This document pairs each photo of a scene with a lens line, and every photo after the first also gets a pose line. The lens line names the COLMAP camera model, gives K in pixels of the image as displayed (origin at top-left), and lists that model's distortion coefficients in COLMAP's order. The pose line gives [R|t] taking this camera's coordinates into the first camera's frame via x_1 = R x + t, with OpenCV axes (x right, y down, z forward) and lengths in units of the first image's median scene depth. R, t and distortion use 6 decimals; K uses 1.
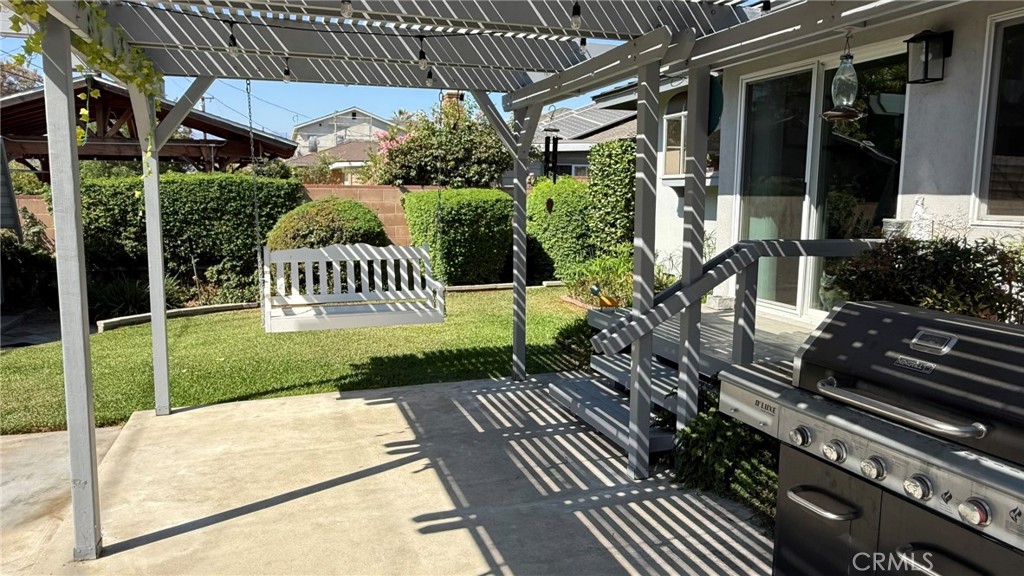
lens RADIAL K [[698.7, 0, 512.0], [0, 698.7, 288.0], [0, 0, 1]] dist [0.001281, -0.000166]
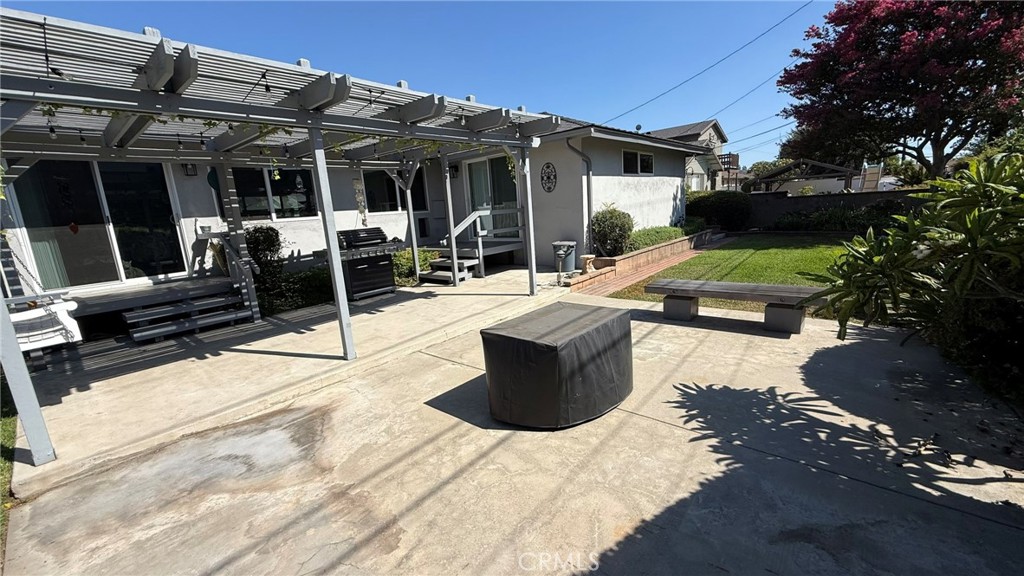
lens RADIAL K [[411.0, 0, 512.0], [0, 411.0, 288.0], [0, 0, 1]] dist [-0.000949, -0.000020]
pose [[-0.501884, -0.141168, 0.853337, -1.494795], [0.182431, 0.947119, 0.263978, -0.073612], [-0.845477, 0.288161, -0.449591, 0.818418]]
